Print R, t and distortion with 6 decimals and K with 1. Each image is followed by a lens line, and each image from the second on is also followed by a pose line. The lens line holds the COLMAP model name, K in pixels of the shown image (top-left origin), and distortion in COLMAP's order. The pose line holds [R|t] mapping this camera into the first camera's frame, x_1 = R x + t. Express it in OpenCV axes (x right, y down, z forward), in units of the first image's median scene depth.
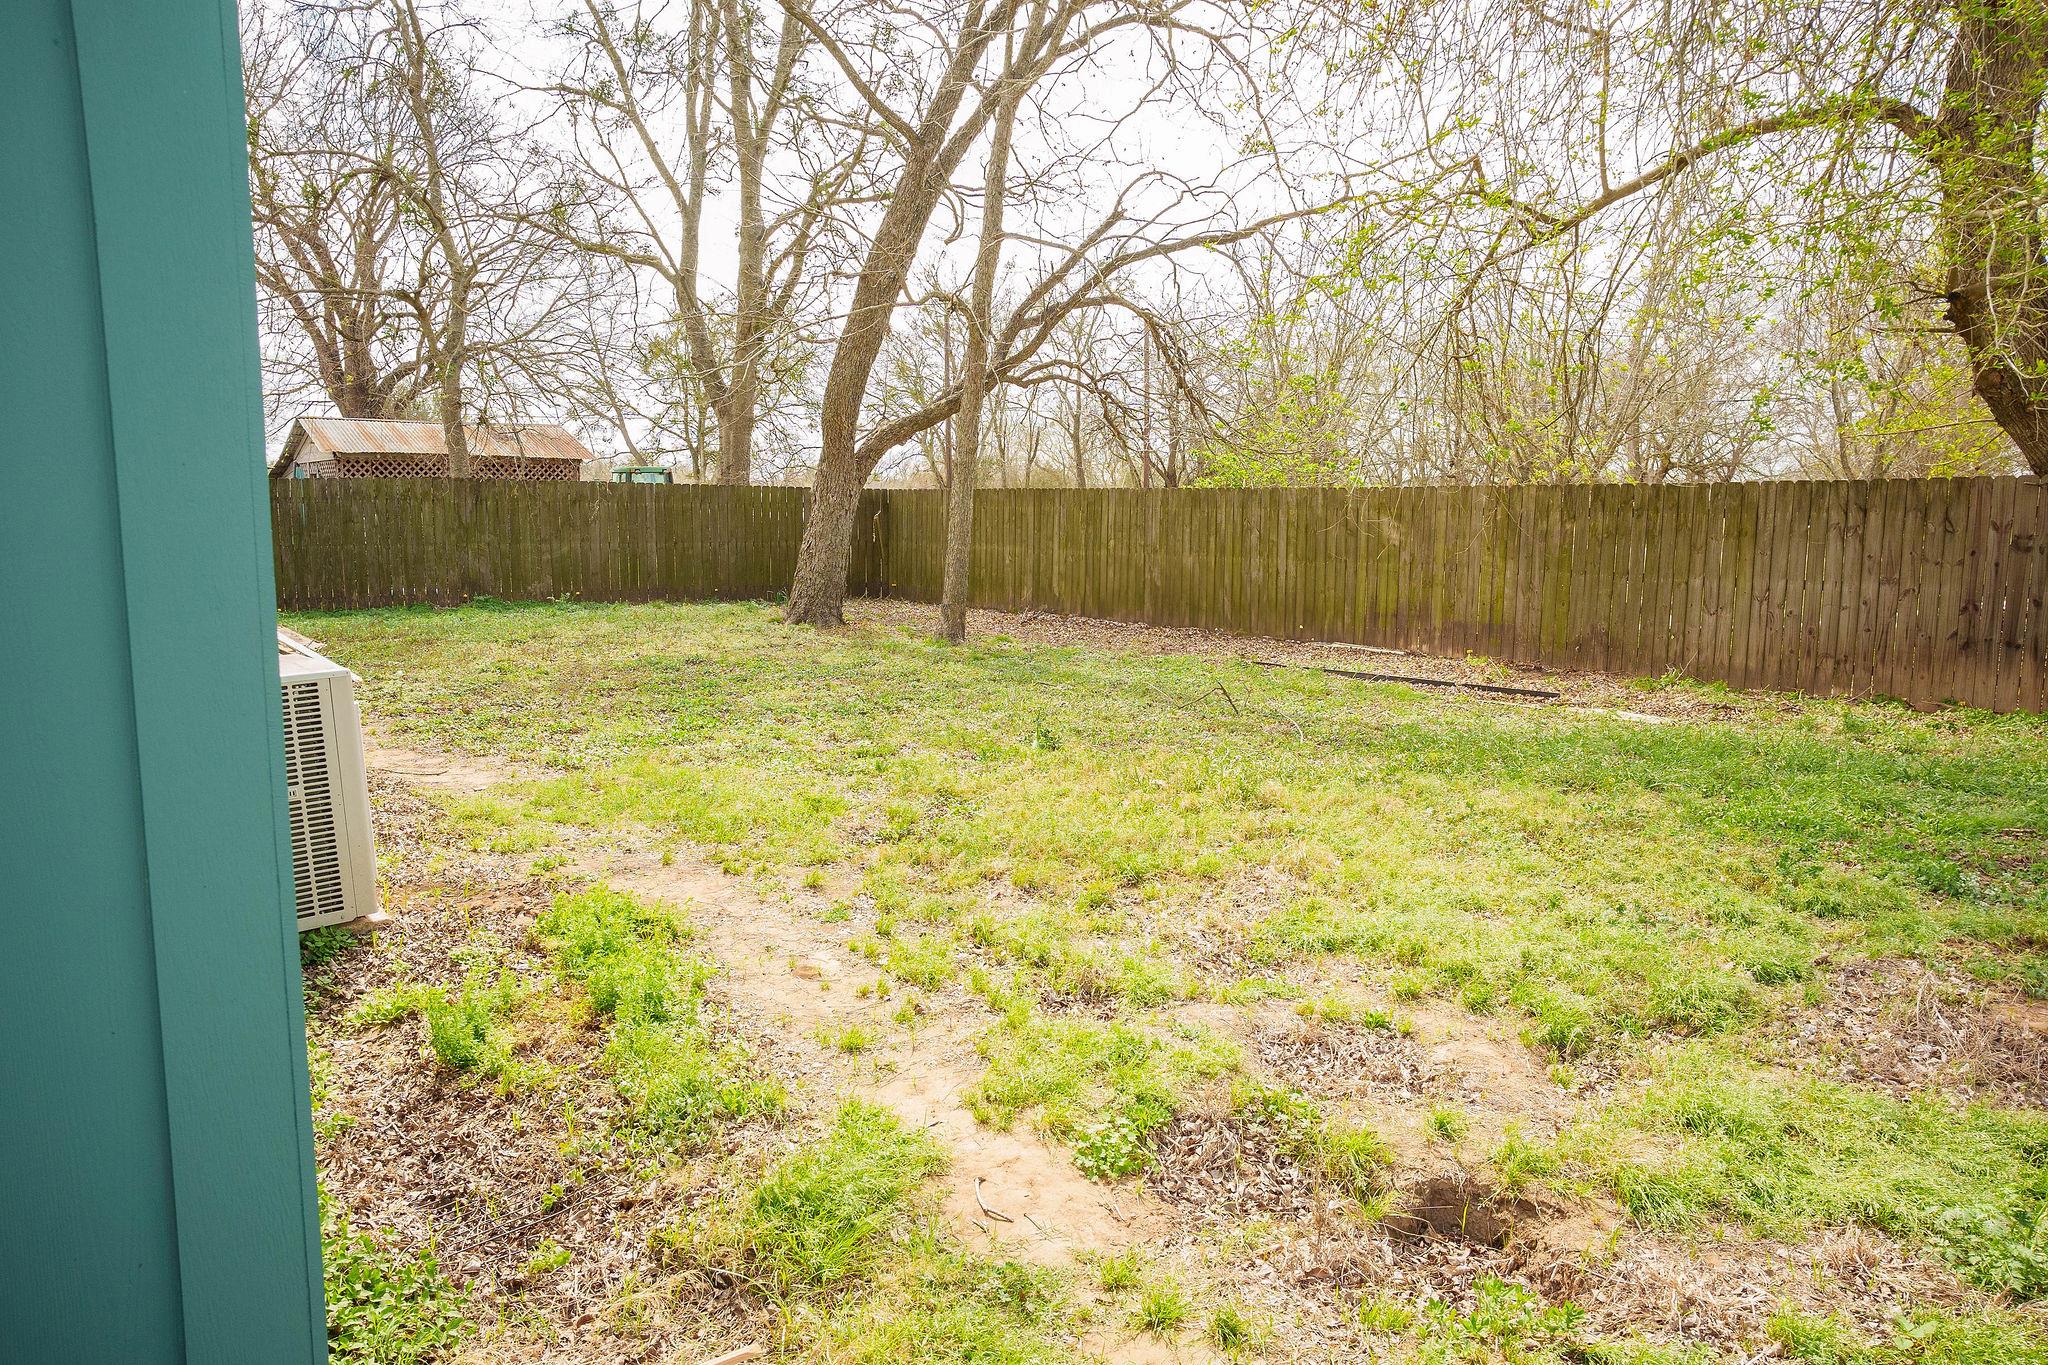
lens RADIAL K [[1366.0, 0, 1024.5], [0, 1366.0, 678.0], [0, 0, 1]] dist [-0.082853, 0.066761]
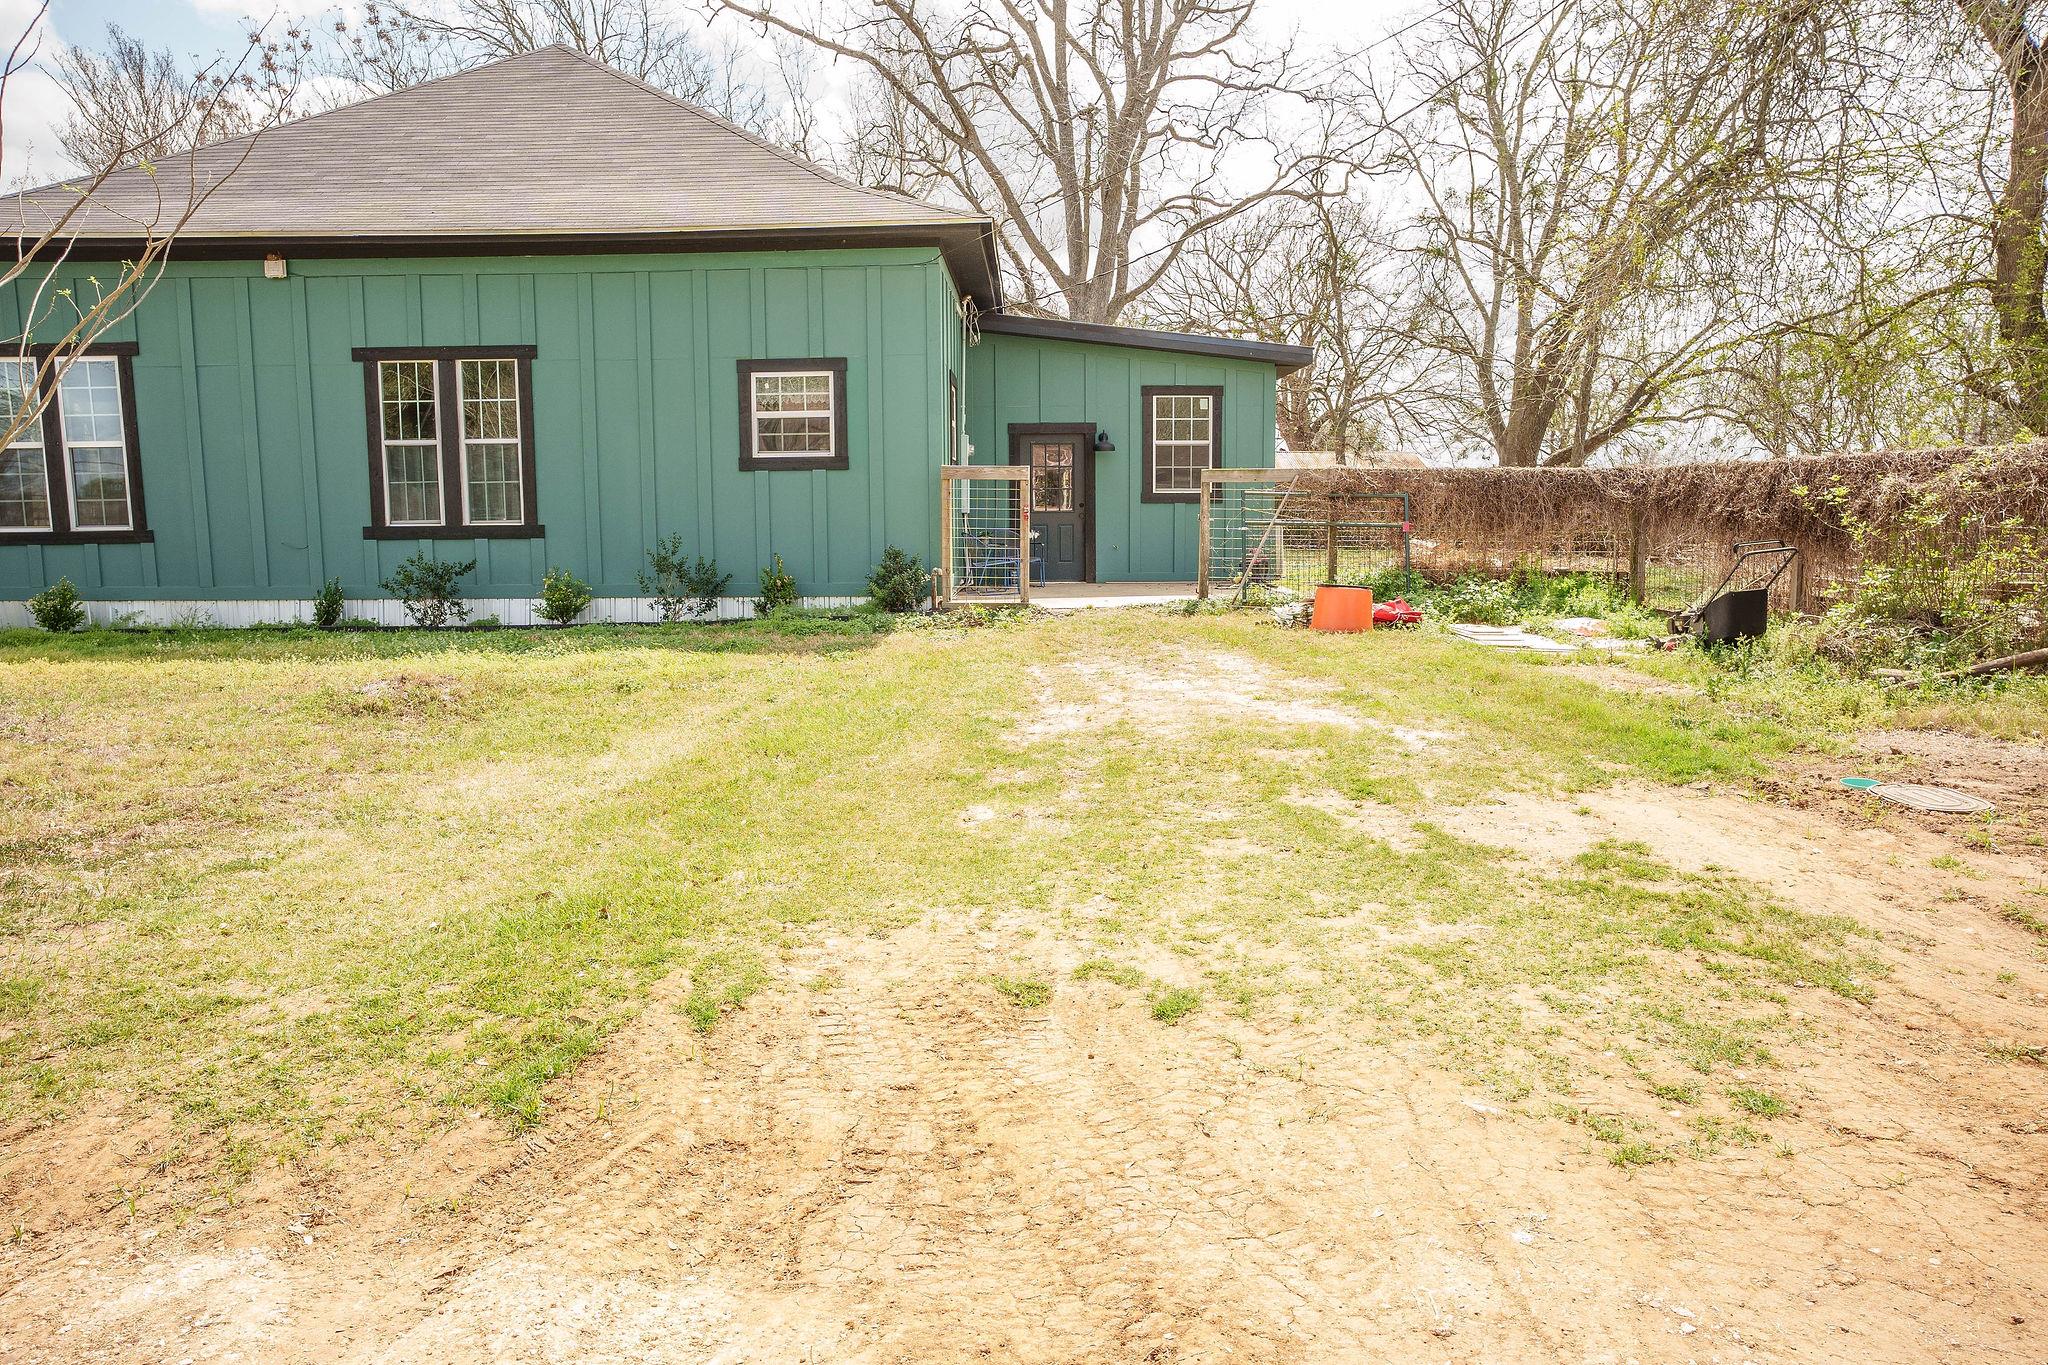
lens RADIAL K [[1366.0, 0, 1021.0], [0, 1366.0, 680.5], [0, 0, 1]] dist [-0.082853, 0.066761]
pose [[0.789381, 0.064380, -0.610519, 0.320257], [-0.068555, 0.997510, 0.016550, 0.096081], [0.610064, 0.028790, 0.791829, -0.607352]]
